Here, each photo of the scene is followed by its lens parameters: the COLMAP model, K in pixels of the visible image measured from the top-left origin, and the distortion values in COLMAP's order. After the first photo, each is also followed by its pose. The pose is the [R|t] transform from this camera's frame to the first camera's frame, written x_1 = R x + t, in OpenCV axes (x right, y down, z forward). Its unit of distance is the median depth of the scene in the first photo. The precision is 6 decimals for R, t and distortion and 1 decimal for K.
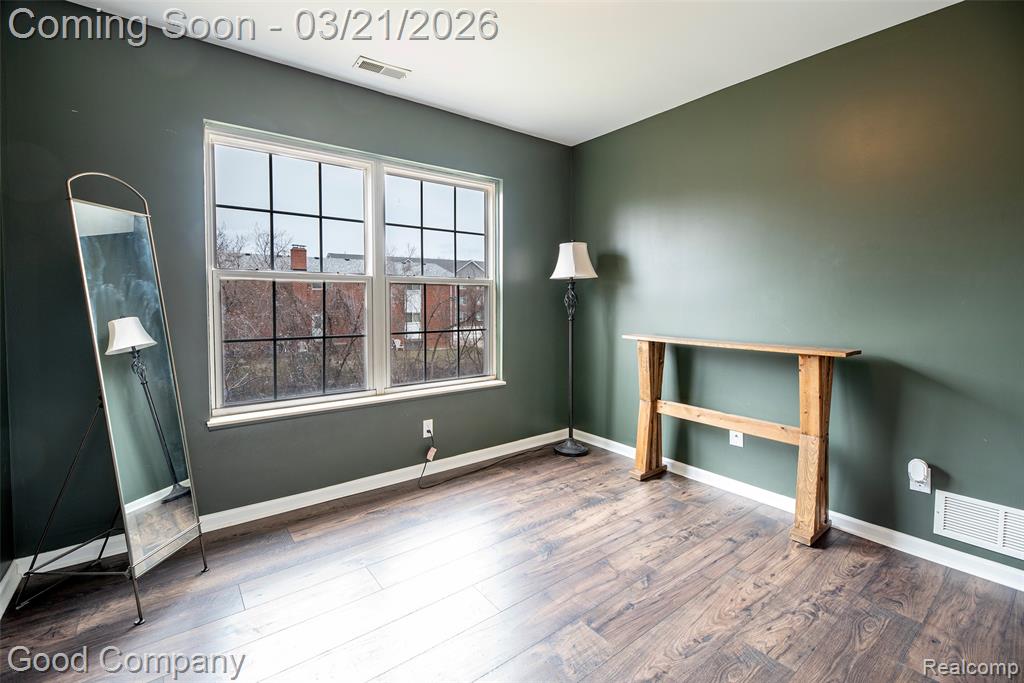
lens RADIAL K [[436.3, 0, 495.1], [0, 436.3, 315.9], [0, 0, 1]] dist [-0.000452, -0.000612]
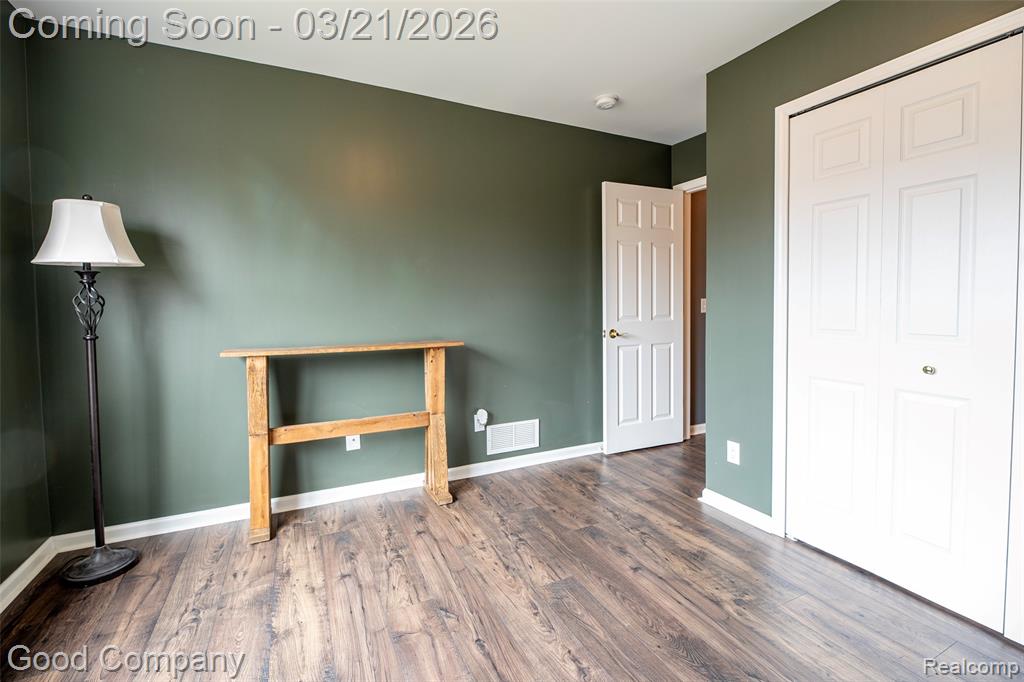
lens RADIAL K [[436.3, 0, 495.1], [0, 436.3, 315.4], [0, 0, 1]] dist [-0.000452, -0.000612]
pose [[0.211561, -0.033888, 0.976777, -0.375899], [0.041971, 0.998792, 0.025561, -0.019709], [-0.976463, 0.035588, 0.212727, 0.527395]]
